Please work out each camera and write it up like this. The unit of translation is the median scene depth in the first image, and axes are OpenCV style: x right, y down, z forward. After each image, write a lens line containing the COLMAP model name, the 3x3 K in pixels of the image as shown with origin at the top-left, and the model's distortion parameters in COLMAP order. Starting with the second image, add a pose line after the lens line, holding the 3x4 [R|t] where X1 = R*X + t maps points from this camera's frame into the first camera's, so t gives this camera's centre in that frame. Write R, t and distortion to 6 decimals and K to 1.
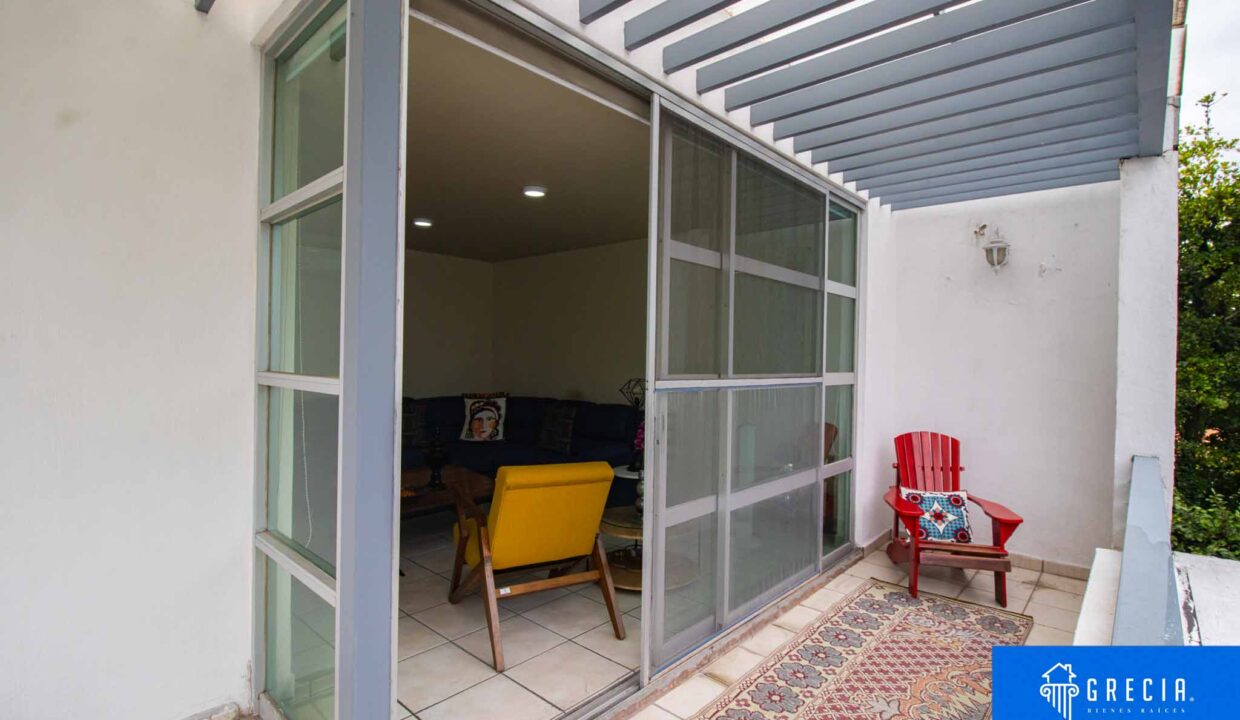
lens RADIAL K [[575.0, 0, 625.6], [0, 575.0, 361.3], [0, 0, 1]] dist [-0.000987, -0.013585]
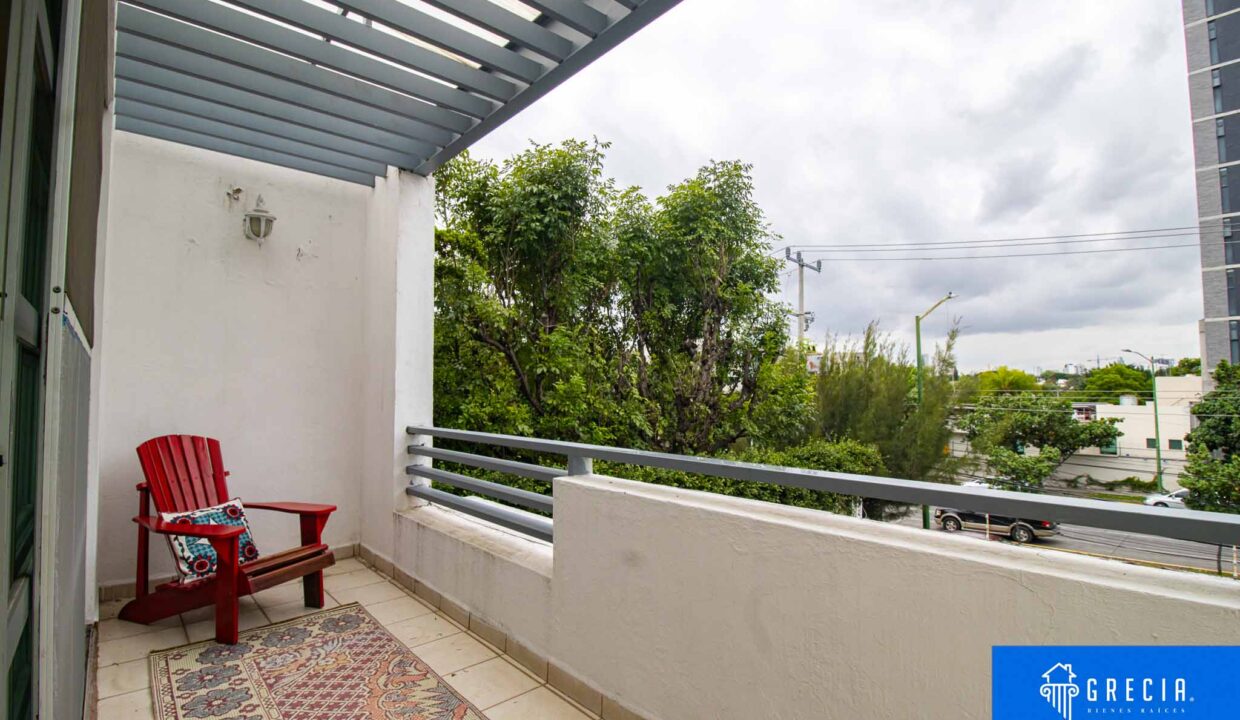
lens RADIAL K [[575.0, 0, 625.6], [0, 575.0, 361.3], [0, 0, 1]] dist [-0.000987, -0.013585]
pose [[0.099737, 0.027719, 0.994628, -0.199737], [0.010566, 0.999526, -0.028915, 0.063451], [-0.994958, 0.013393, 0.099397, 0.393392]]
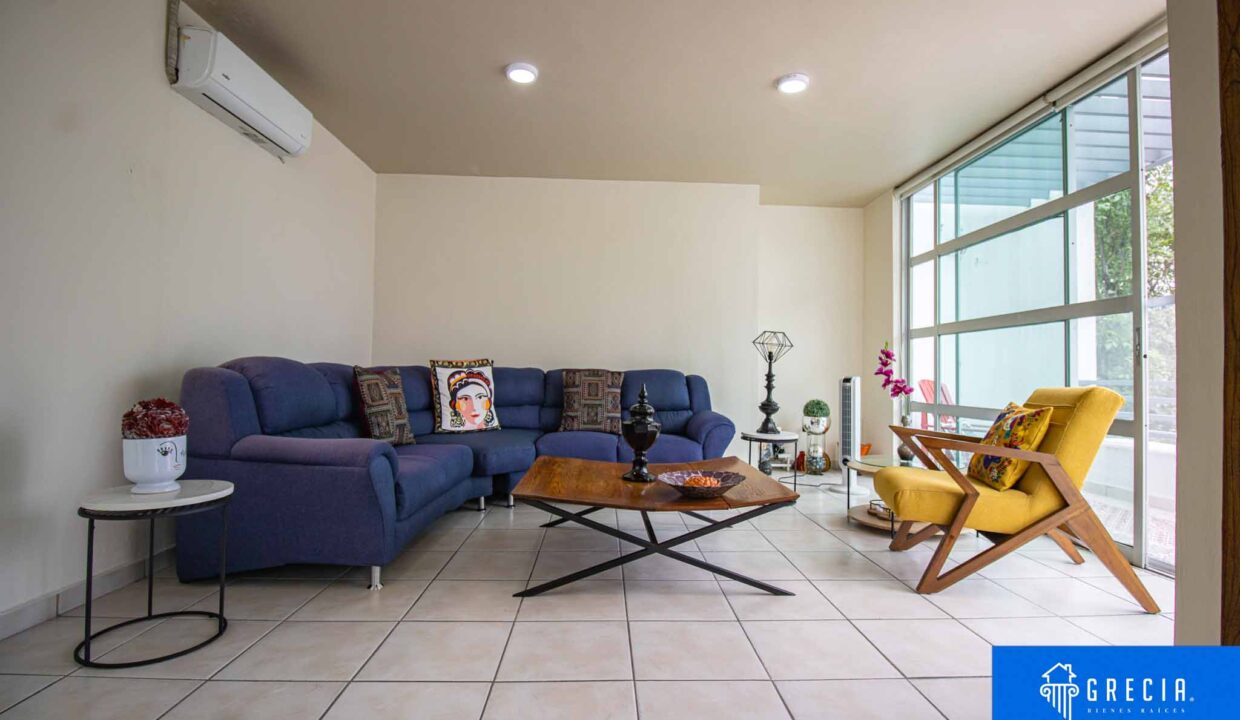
lens RADIAL K [[575.0, 0, 625.6], [0, 575.0, 361.3], [0, 0, 1]] dist [-0.000987, -0.013585]
pose [[0.715836, 0.005953, 0.698243, -0.985191], [0.004261, 0.999908, -0.012893, 0.113740], [-0.698255, 0.012204, 0.715745, 0.659429]]
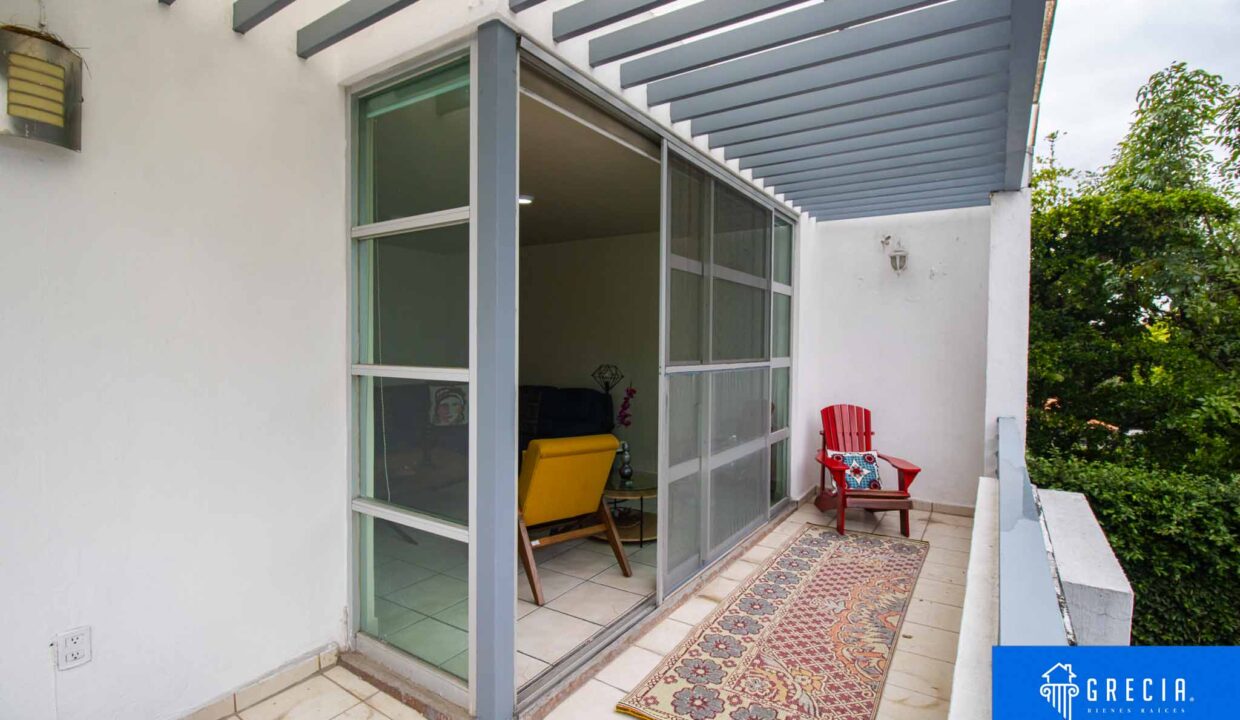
lens RADIAL K [[575.0, 0, 625.6], [0, 575.0, 361.3], [0, 0, 1]] dist [-0.000987, -0.013585]
pose [[0.986843, -0.014415, 0.161039, -0.161251], [0.010211, 0.999586, 0.026901, -0.008756], [-0.161360, -0.024903, 0.986581, -0.159323]]
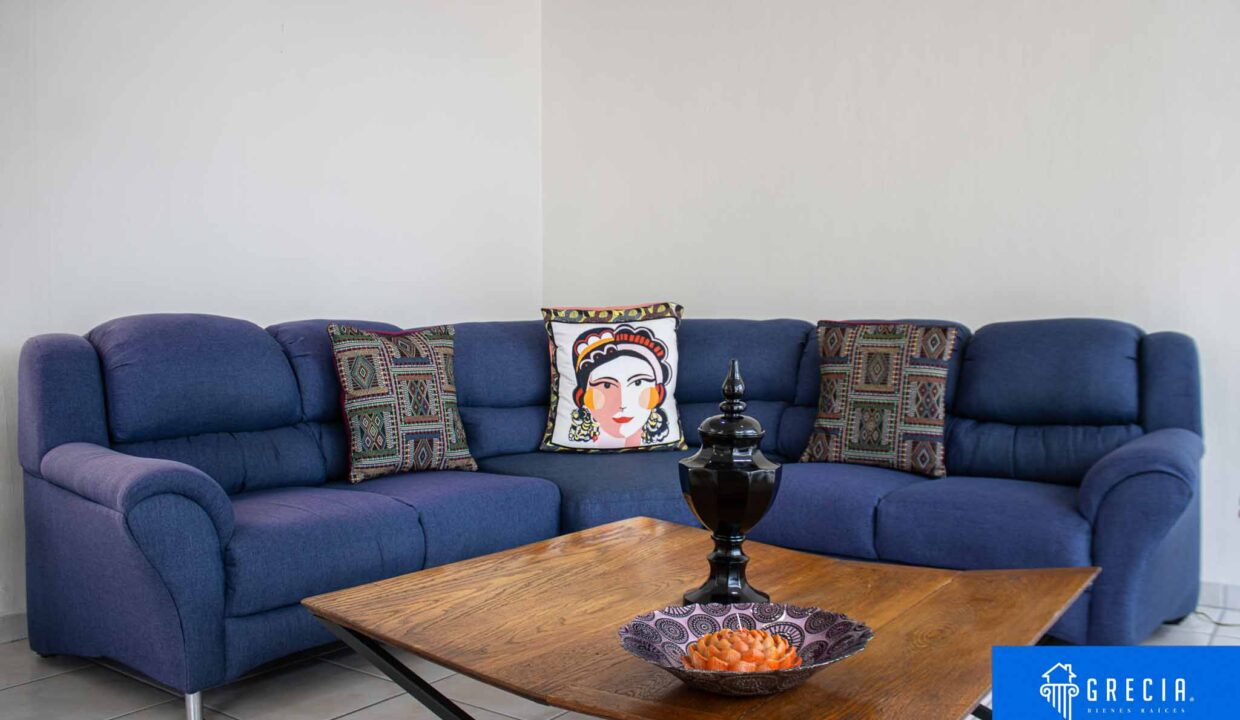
lens RADIAL K [[1054.6, 0, 628.6], [0, 1054.6, 373.5], [0, 0, 1]] dist [-0.143854, 0.103960]
pose [[0.992776, -0.026182, 0.117093, -0.524398], [0.021140, 0.998804, 0.044096, 0.115562], [-0.118107, -0.041302, 0.992142, 0.668610]]
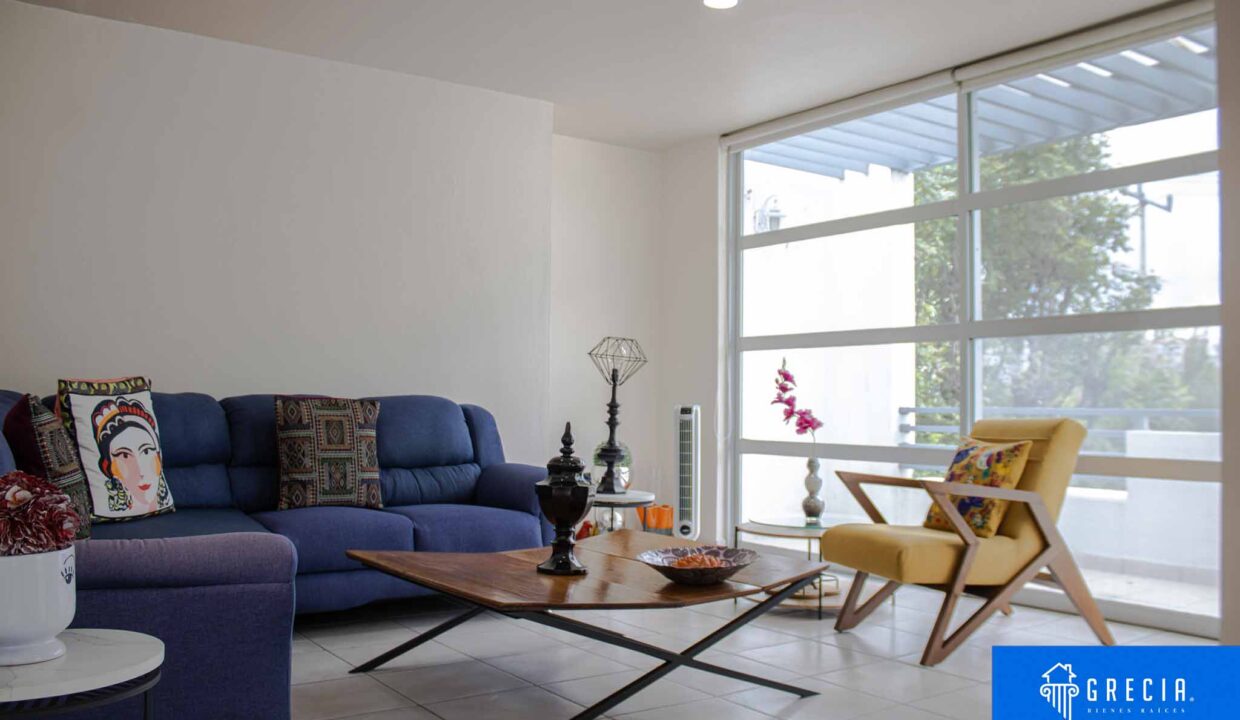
lens RADIAL K [[1054.6, 0, 628.6], [0, 1054.6, 373.5], [0, 0, 1]] dist [-0.143854, 0.103960]
pose [[0.215930, 0.007954, 0.976376, -1.318119], [0.001107, 0.999964, -0.008391, 0.098537], [-0.976408, 0.002893, 0.215914, 0.964047]]
